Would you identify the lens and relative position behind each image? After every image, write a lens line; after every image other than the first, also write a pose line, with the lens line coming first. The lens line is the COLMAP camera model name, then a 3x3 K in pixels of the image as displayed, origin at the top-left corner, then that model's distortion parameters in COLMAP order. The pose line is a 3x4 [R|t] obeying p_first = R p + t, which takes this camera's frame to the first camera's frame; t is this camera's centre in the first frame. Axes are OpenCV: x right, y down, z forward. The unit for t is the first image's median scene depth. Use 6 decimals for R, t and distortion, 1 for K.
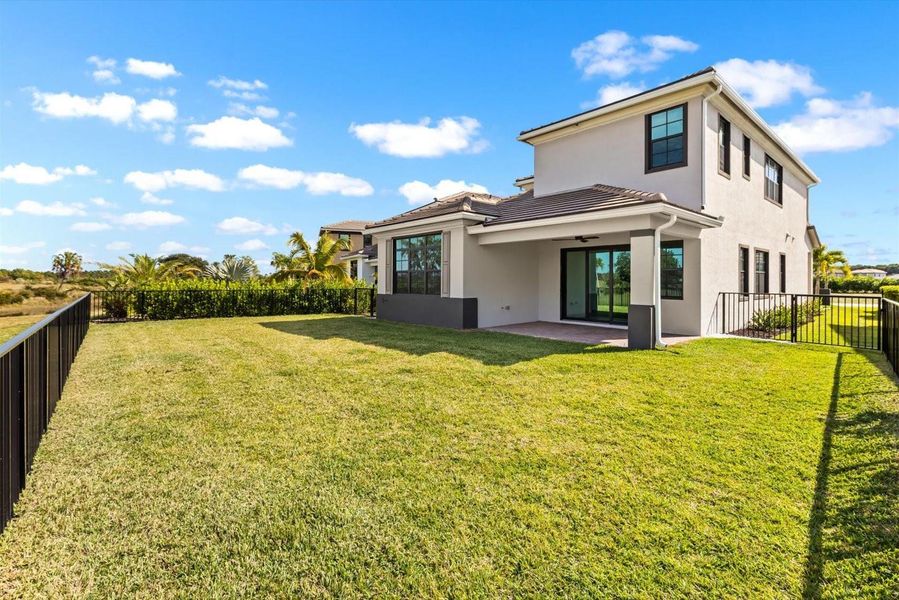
lens RADIAL K [[404.8, 0, 450.5], [0, 404.8, 287.1], [0, 0, 1]] dist [0.002115, 0.000278]
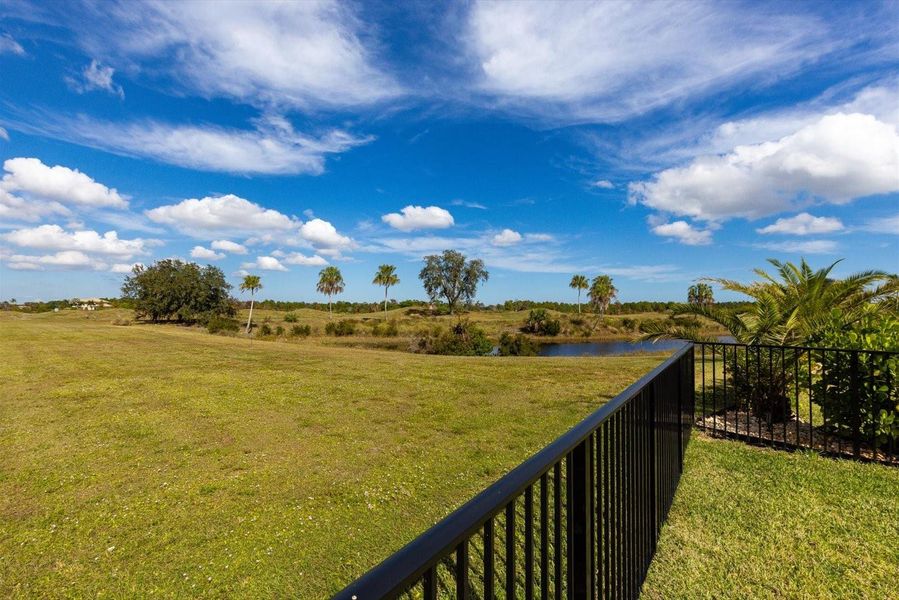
lens RADIAL K [[404.8, 0, 450.5], [0, 404.8, 287.1], [0, 0, 1]] dist [0.002115, 0.000278]
pose [[0.252991, -0.068880, -0.965013, -0.106188], [-0.001322, 0.997437, -0.071541, -0.002057], [0.967468, 0.019375, 0.252252, 0.126072]]
